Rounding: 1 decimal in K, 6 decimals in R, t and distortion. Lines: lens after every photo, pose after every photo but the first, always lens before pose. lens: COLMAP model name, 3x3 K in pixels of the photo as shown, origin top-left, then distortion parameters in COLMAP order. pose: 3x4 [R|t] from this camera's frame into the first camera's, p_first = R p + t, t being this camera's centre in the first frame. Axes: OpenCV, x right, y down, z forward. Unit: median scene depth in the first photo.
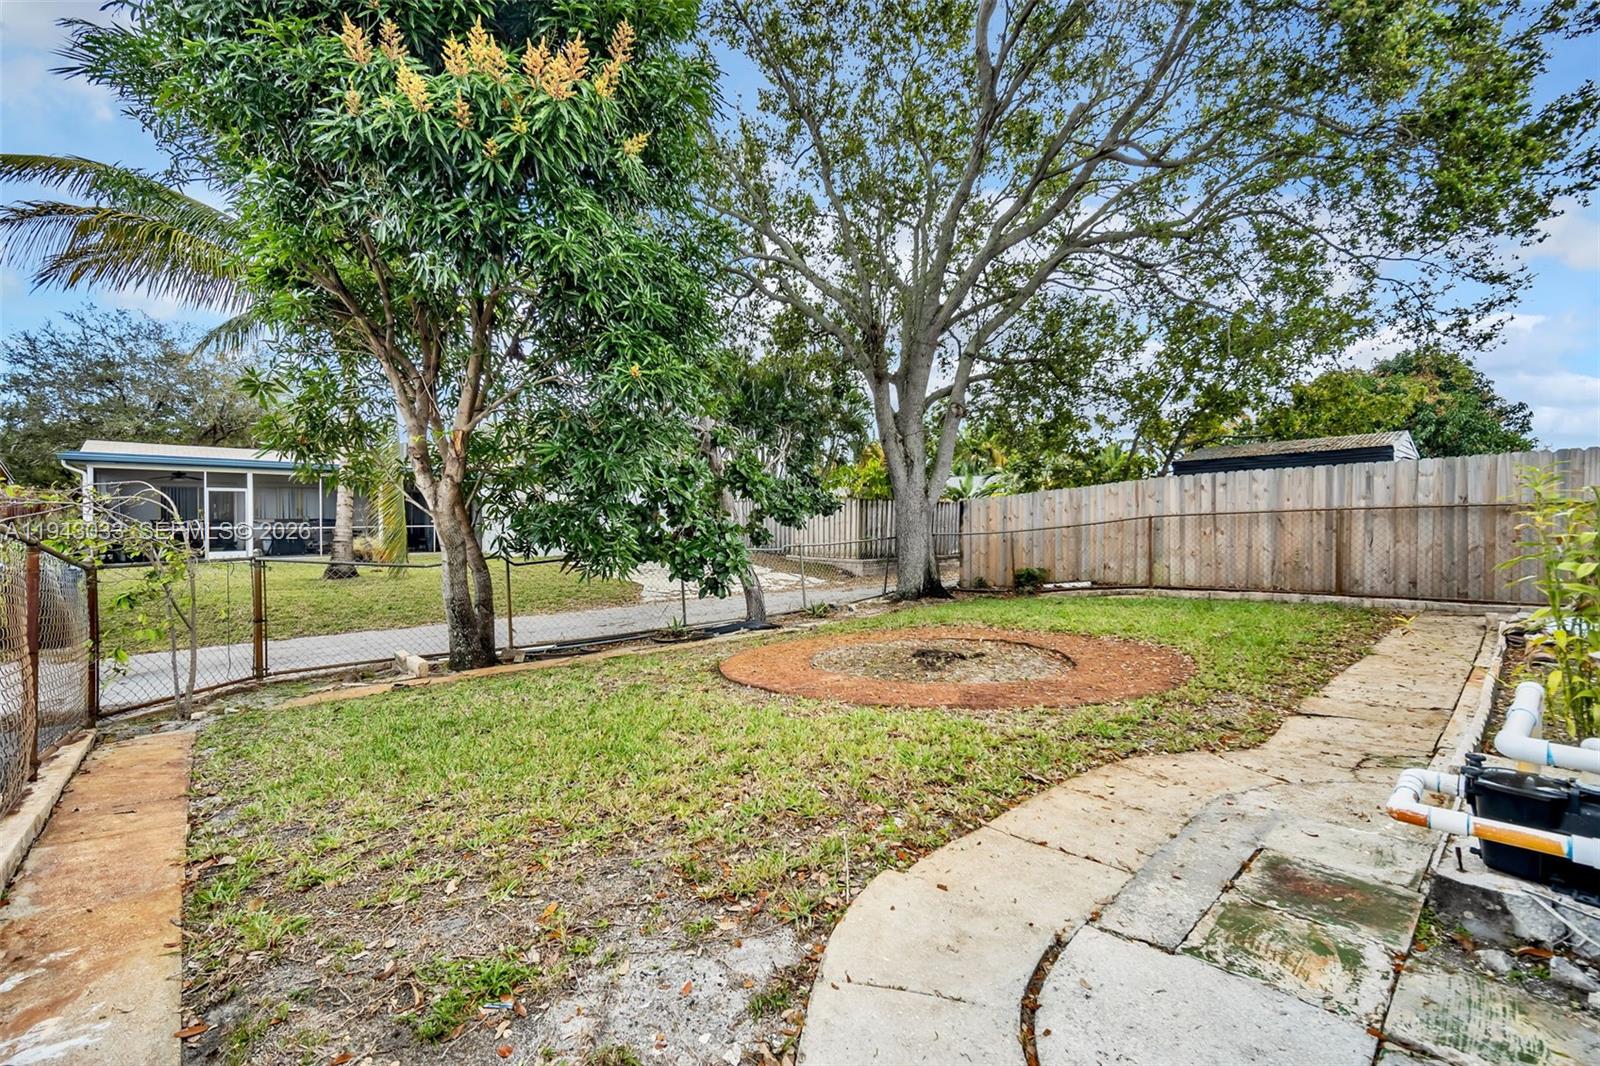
lens RADIAL K [[690.6, 0, 797.6], [0, 690.6, 527.3], [0, 0, 1]] dist [0.002914, 0.000150]
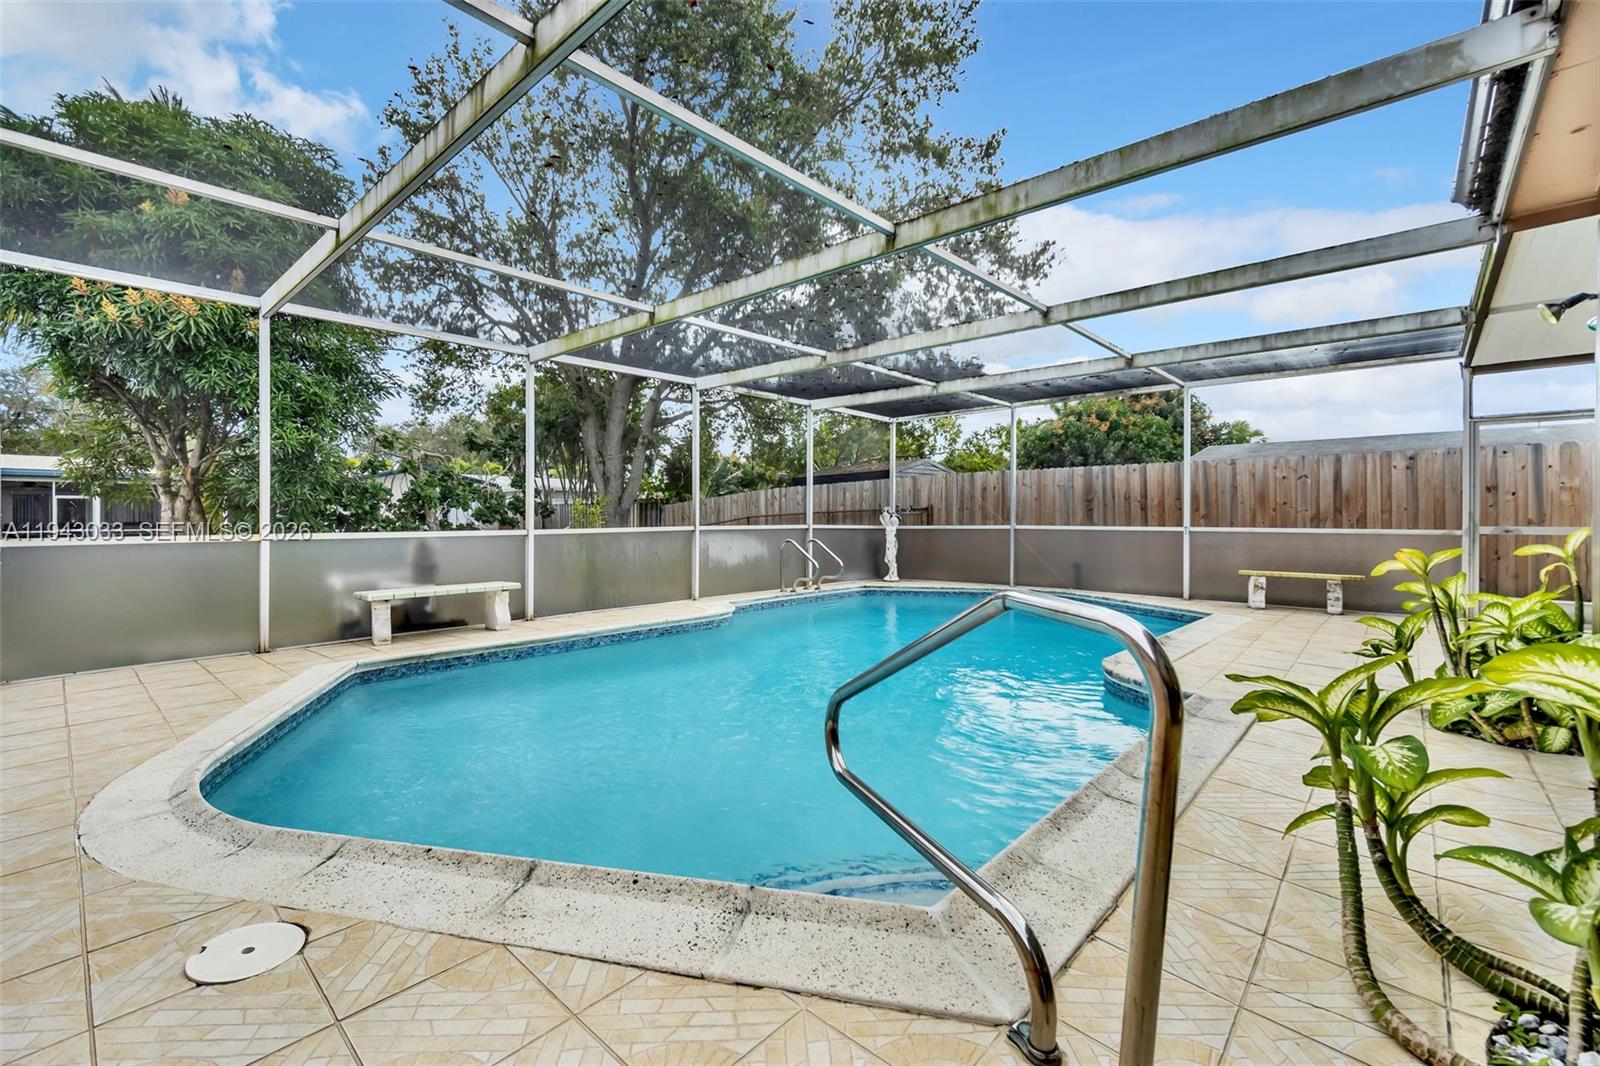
lens RADIAL K [[690.6, 0, 805.8], [0, 690.6, 518.3], [0, 0, 1]] dist [0.002914, 0.000150]
pose [[0.995485, -0.005910, 0.094735, 0.686192], [0.007089, 0.999902, -0.012112, 0.006756], [-0.094654, 0.012729, 0.995429, -0.647854]]
